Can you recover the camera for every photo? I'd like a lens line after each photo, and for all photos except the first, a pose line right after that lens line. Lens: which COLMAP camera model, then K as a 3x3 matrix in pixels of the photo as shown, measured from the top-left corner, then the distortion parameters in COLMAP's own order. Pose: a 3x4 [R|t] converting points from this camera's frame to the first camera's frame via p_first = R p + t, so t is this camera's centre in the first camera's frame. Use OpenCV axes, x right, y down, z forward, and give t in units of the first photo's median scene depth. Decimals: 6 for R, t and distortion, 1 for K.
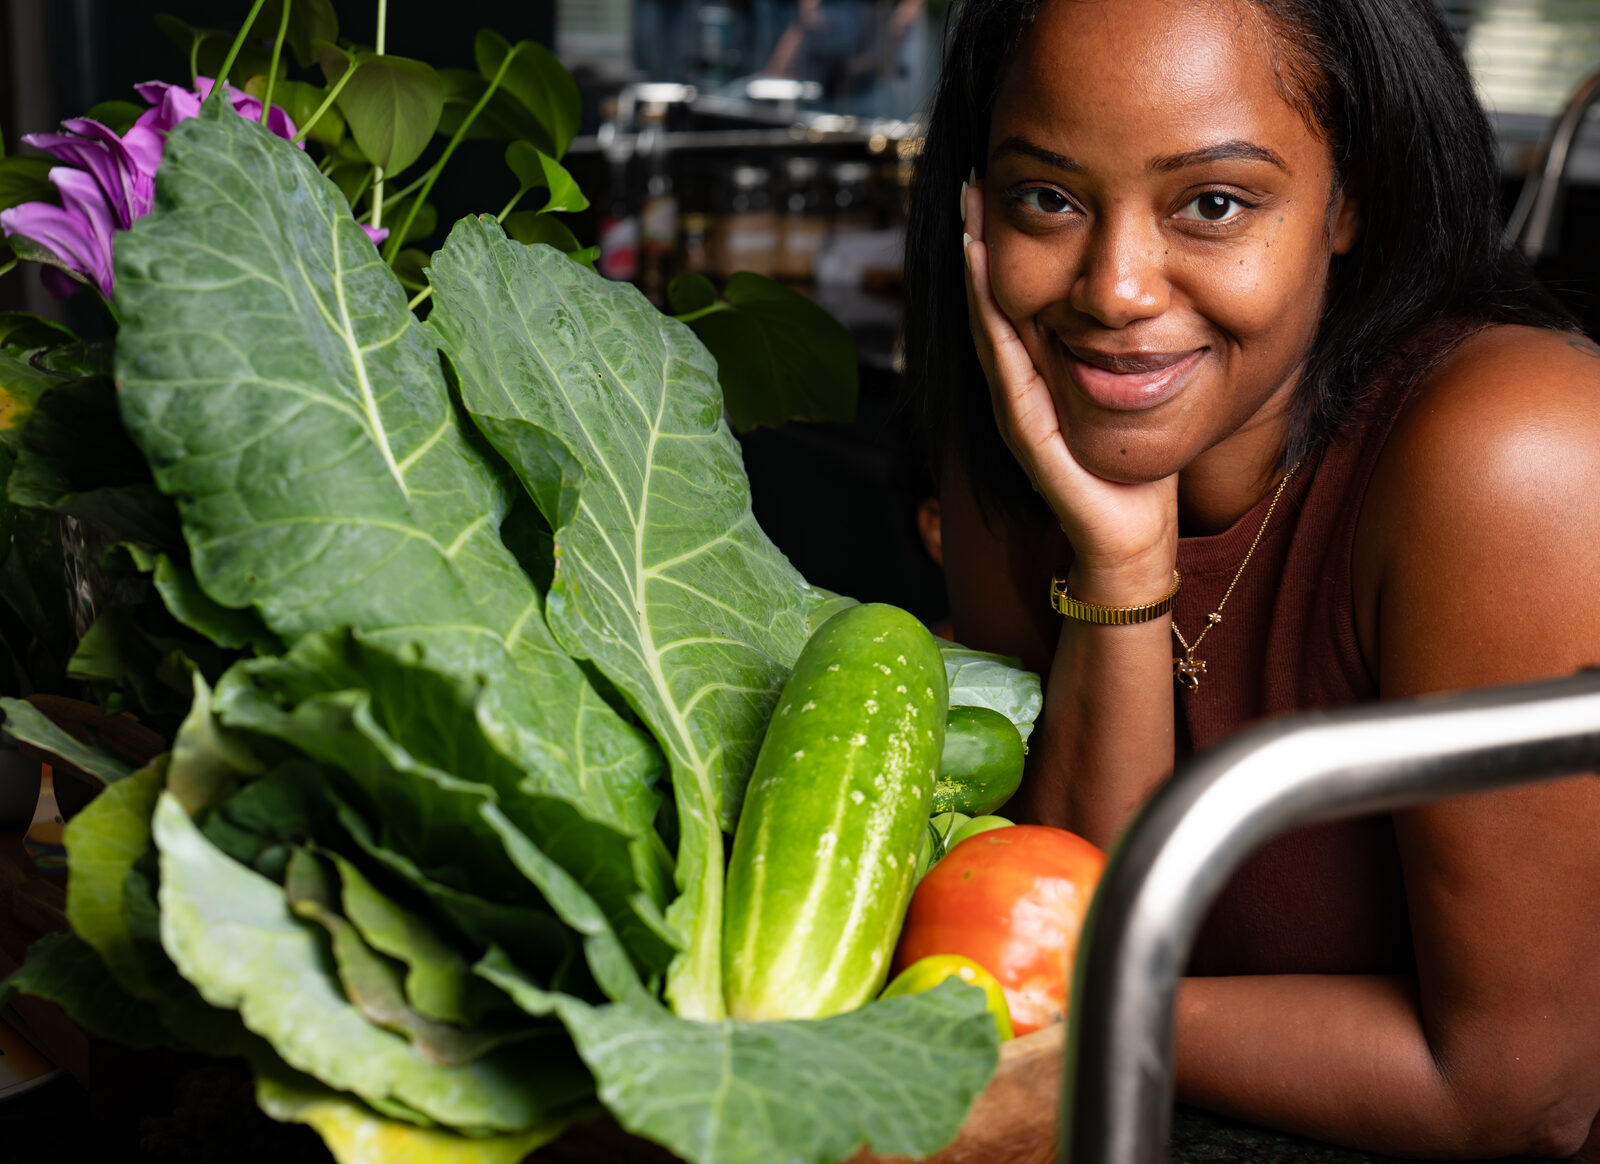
lens RADIAL K [[2616.3, 0, 823.5], [0, 2616.3, 538.5], [0, 0, 1]] dist [0.156138, 0.000000]
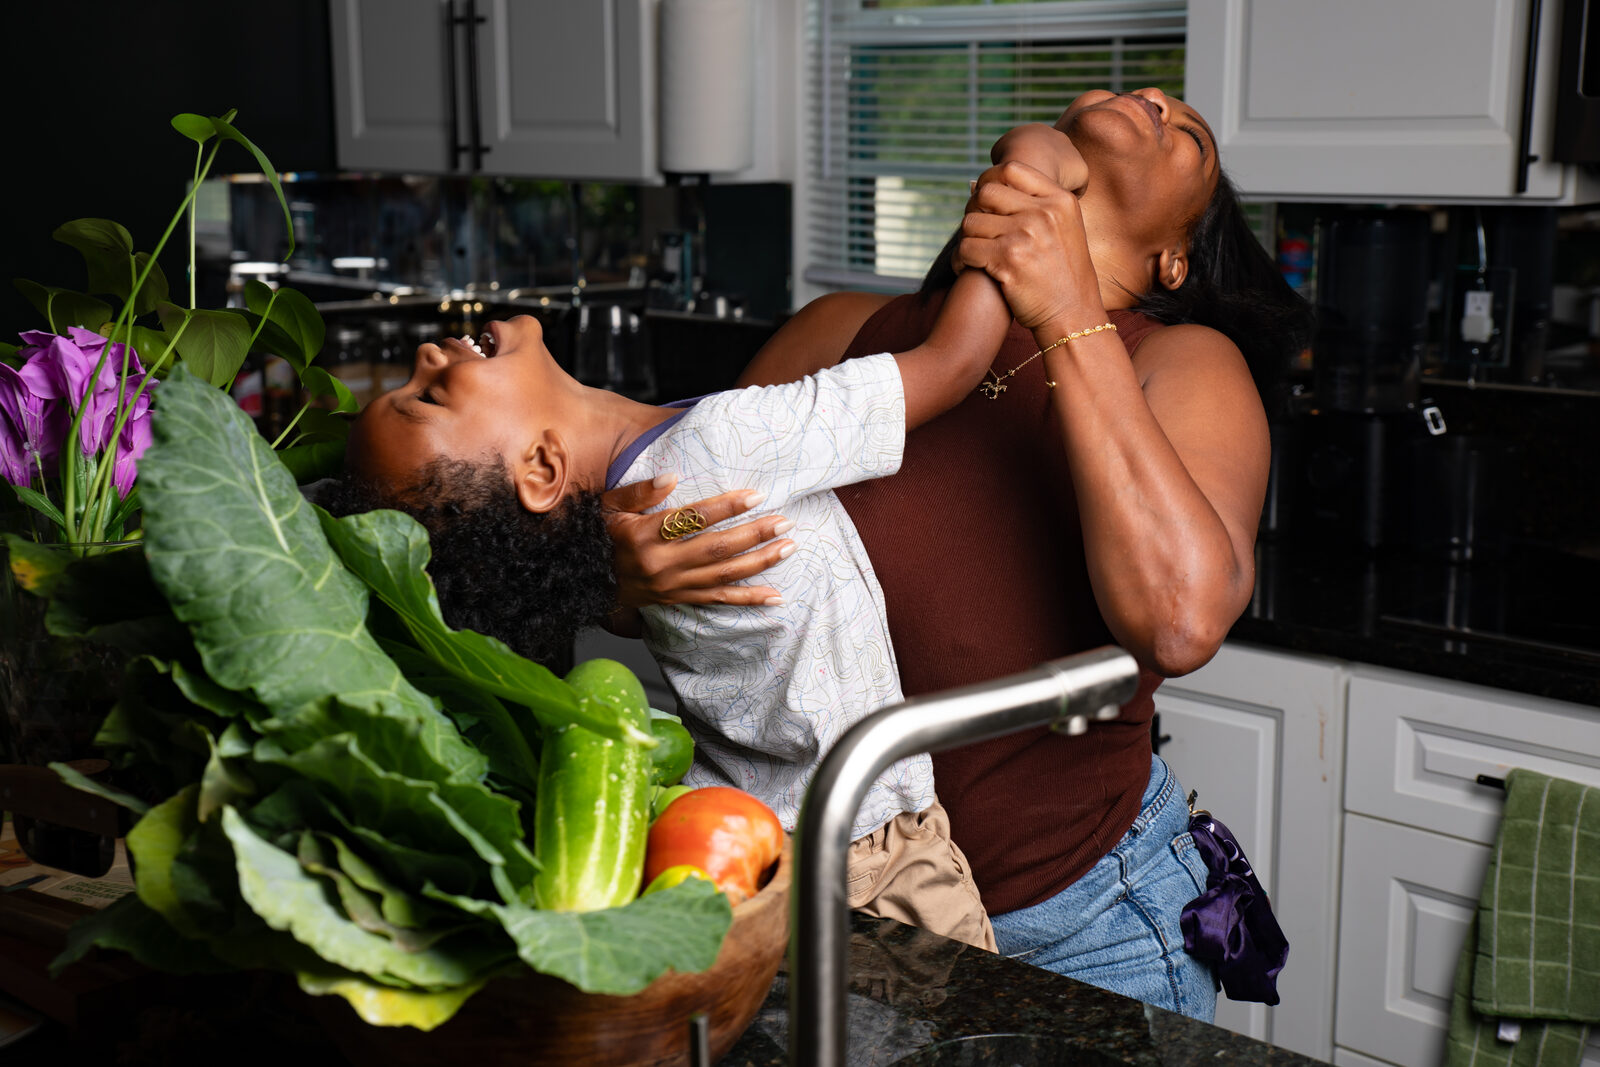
lens RADIAL K [[2323.9, 0, 800.8], [0, 2323.9, 529.3], [0, 0, 1]] dist [0.388969, 0.000000]
pose [[0.973298, -0.055491, 0.222736, -0.202126], [0.060672, 0.998022, -0.016477, -0.026427], [-0.221381, 0.029551, 0.974740, -0.484616]]
